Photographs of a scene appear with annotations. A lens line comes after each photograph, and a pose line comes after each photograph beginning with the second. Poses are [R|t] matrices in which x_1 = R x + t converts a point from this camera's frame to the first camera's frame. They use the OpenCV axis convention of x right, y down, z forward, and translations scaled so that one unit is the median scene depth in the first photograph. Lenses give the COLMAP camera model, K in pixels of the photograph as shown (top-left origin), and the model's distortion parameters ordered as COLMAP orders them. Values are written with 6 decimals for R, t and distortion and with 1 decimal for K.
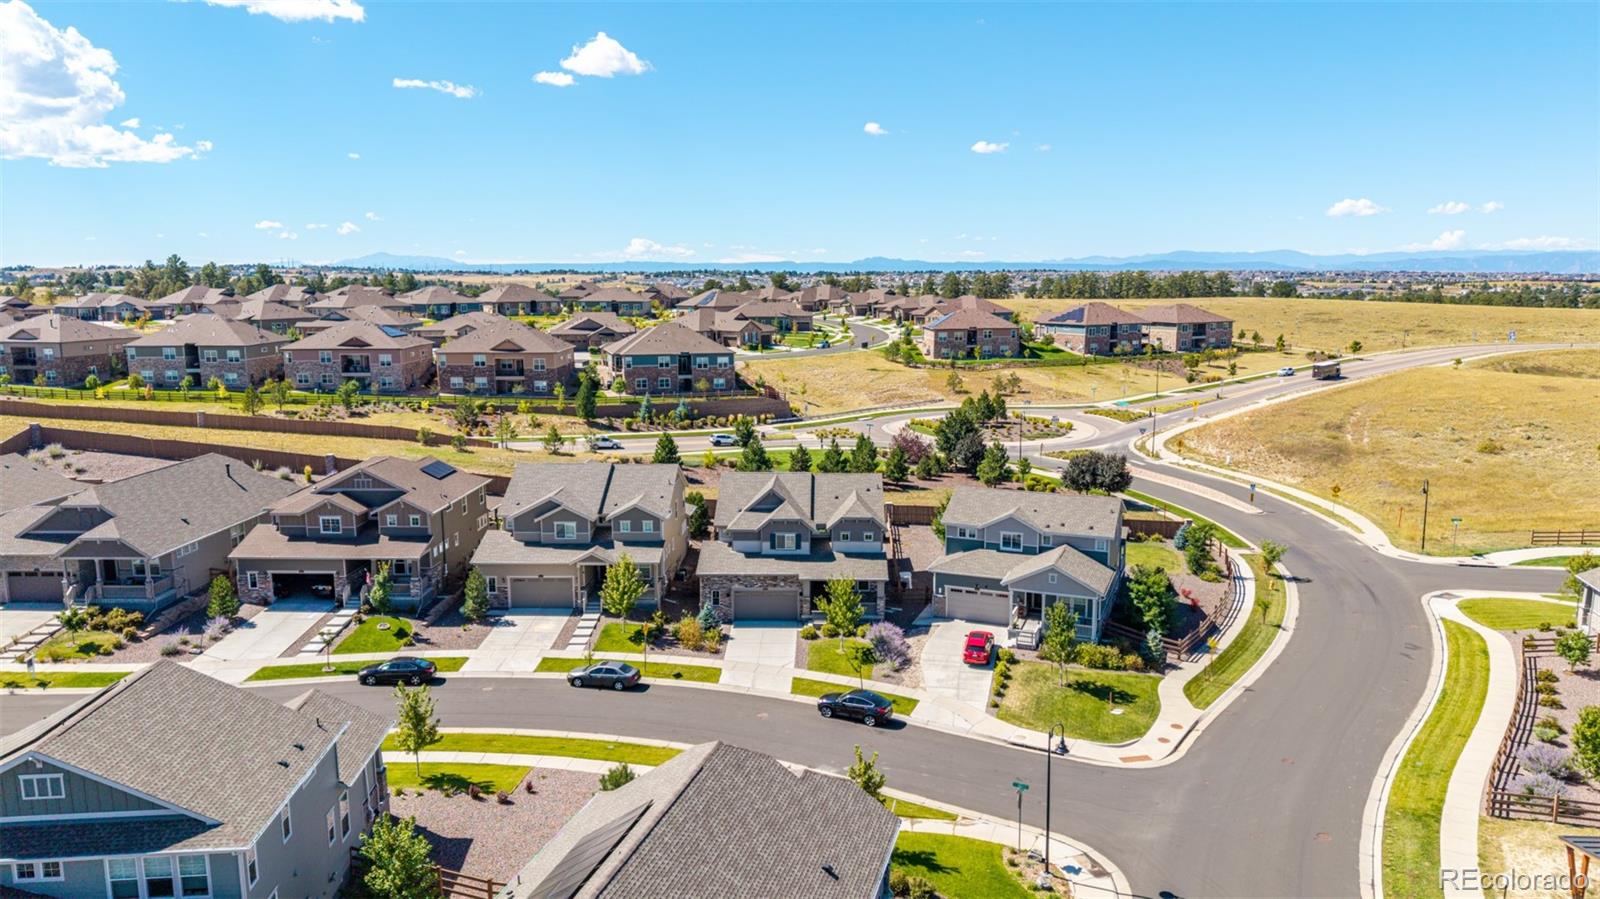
lens RADIAL K [[1057.4, 0, 796.7], [0, 1057.4, 460.8], [0, 0, 1]] dist [0.043511, -0.038702]
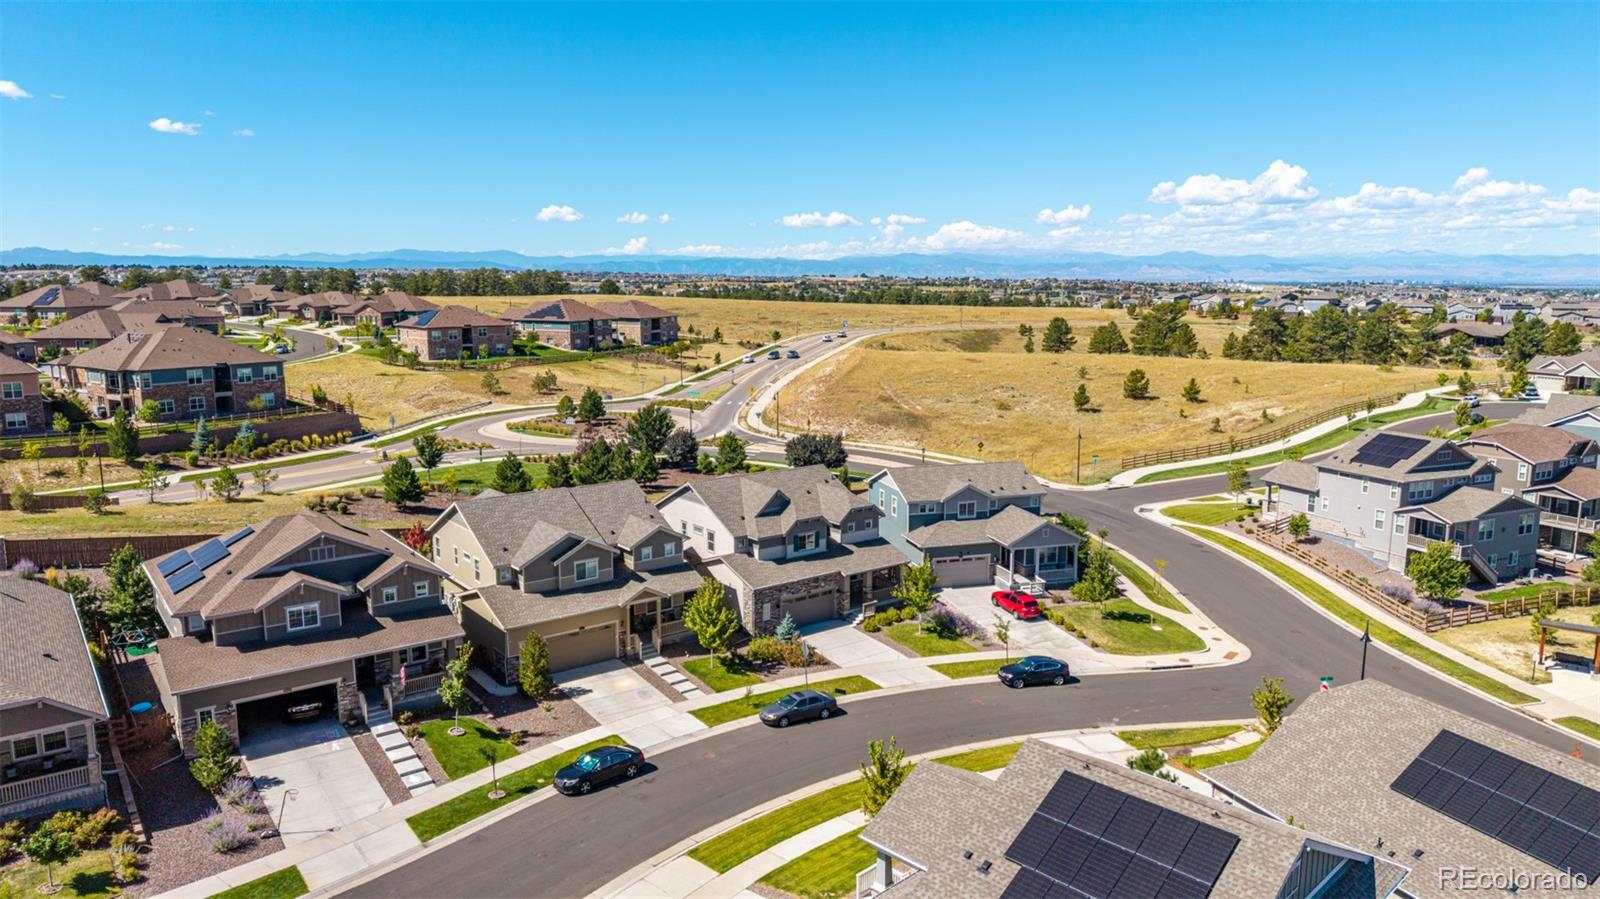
lens RADIAL K [[1057.4, 0, 803.3], [0, 1057.4, 456.0], [0, 0, 1]] dist [0.043511, -0.038702]
pose [[0.773422, -0.101704, 0.625680, -0.610757], [0.103785, 0.994042, 0.033288, -0.033894], [-0.625338, 0.039190, 0.779370, 0.244829]]
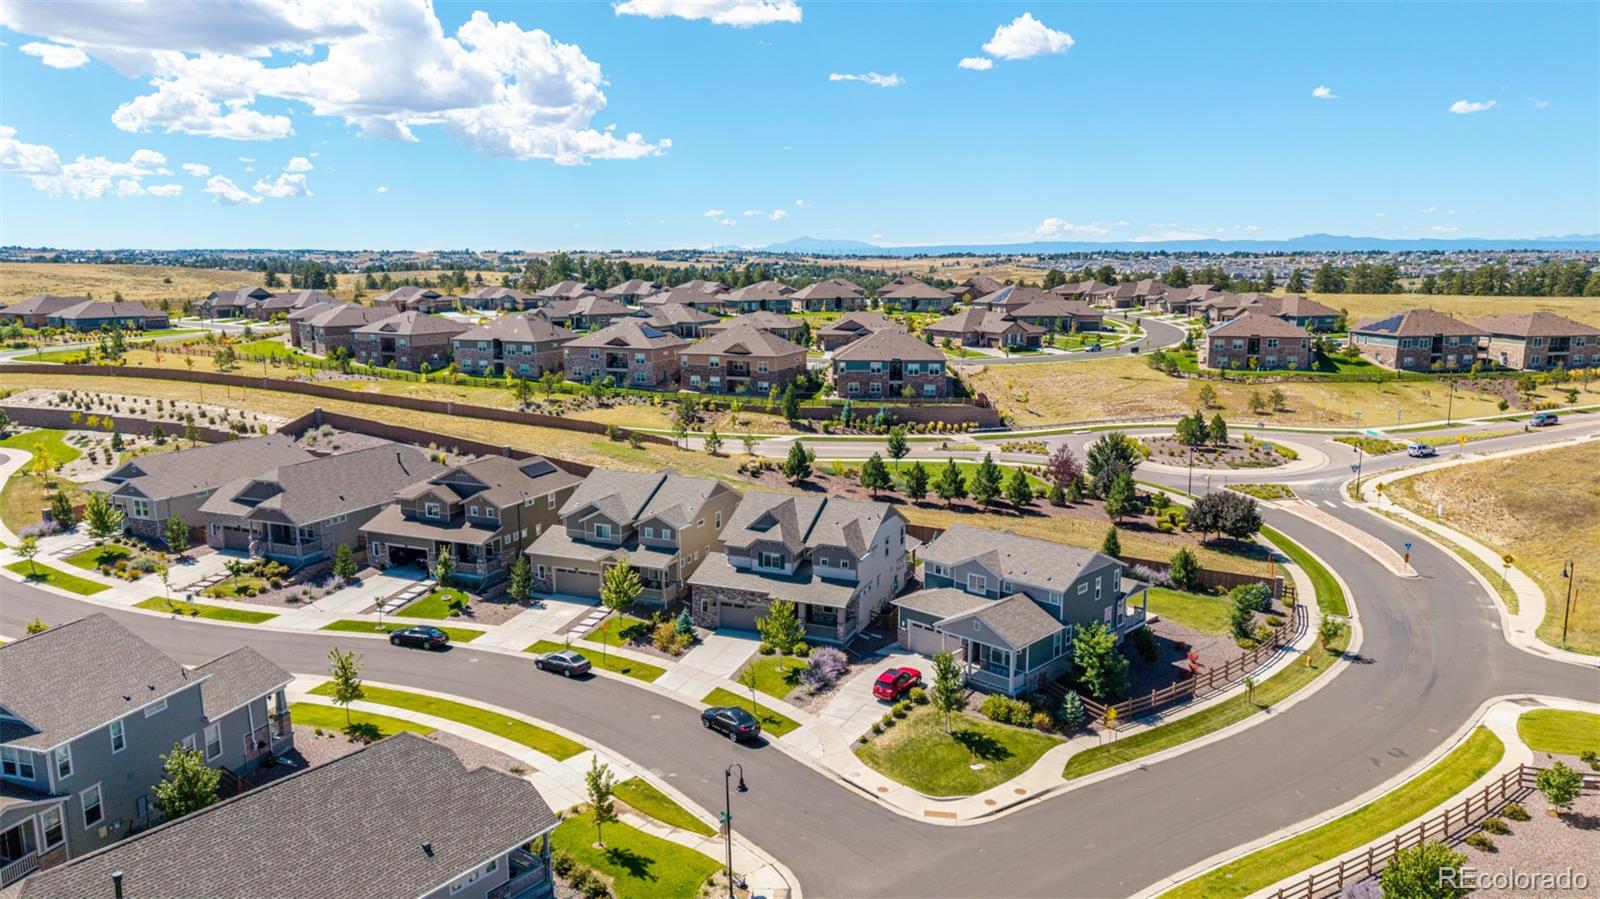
lens RADIAL K [[1057.4, 0, 800.0], [0, 1057.4, 445.7], [0, 0, 1]] dist [0.043511, -0.038702]
pose [[0.933214, 0.063252, -0.353711, 0.392929], [-0.062134, 0.997962, 0.014528, -0.059263], [0.353909, 0.008420, 0.935242, -0.005171]]
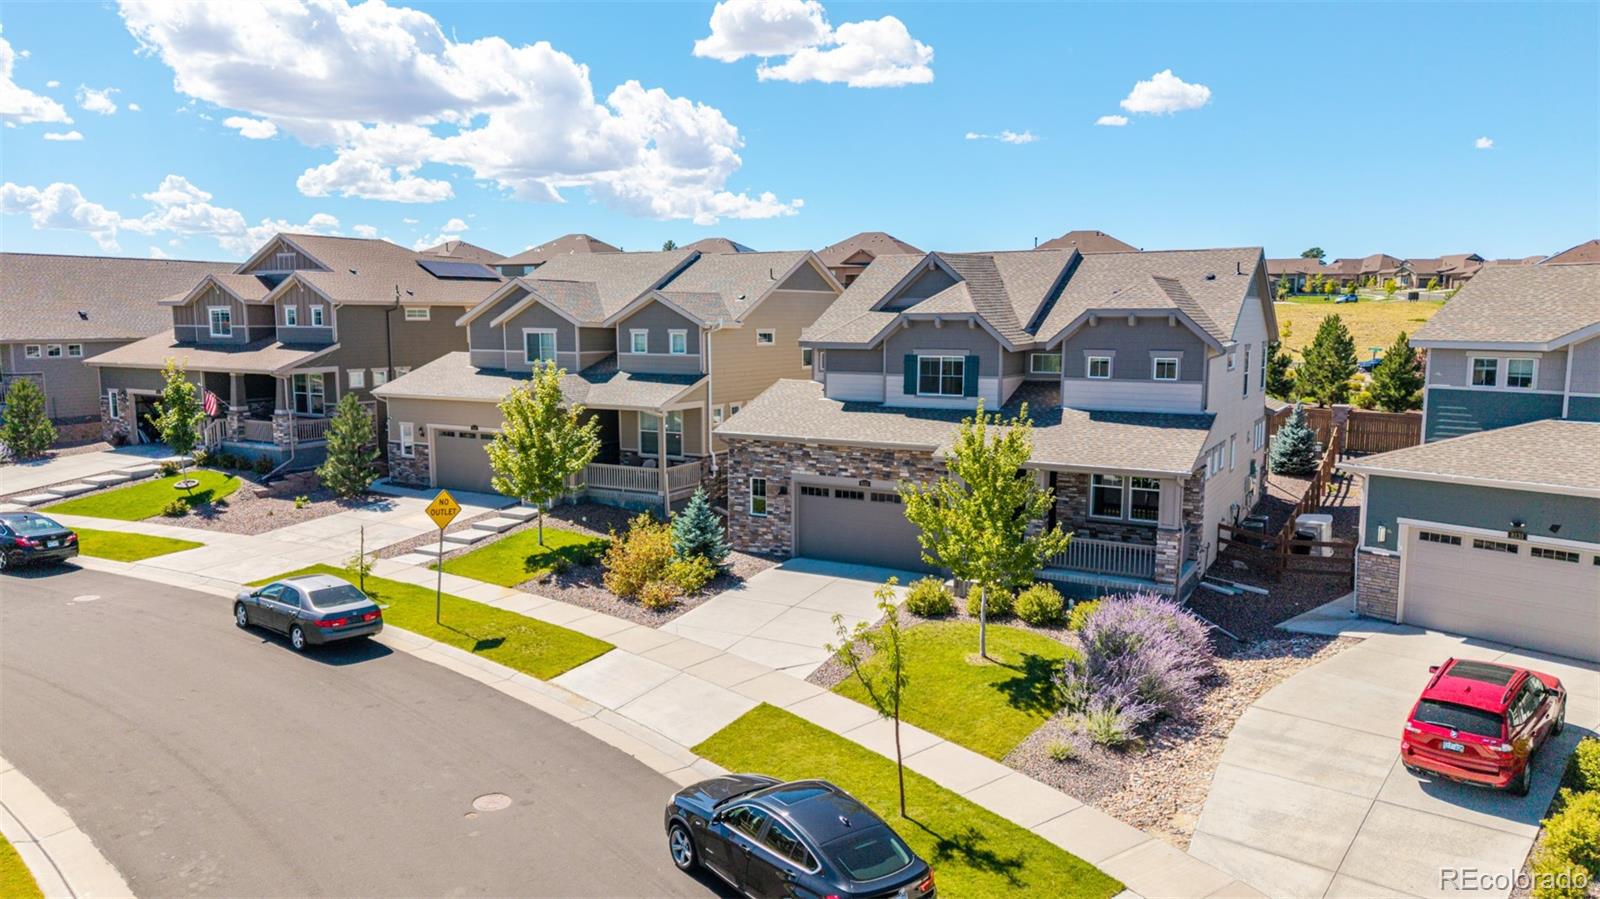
lens RADIAL K [[1057.4, 0, 788.9], [0, 1057.4, 450.2], [0, 0, 1]] dist [0.043511, -0.038702]
pose [[0.878565, 0.063620, -0.473366, 0.128072], [-0.084097, 0.996210, -0.022193, 0.117902], [0.470160, 0.059307, 0.880586, 0.627692]]
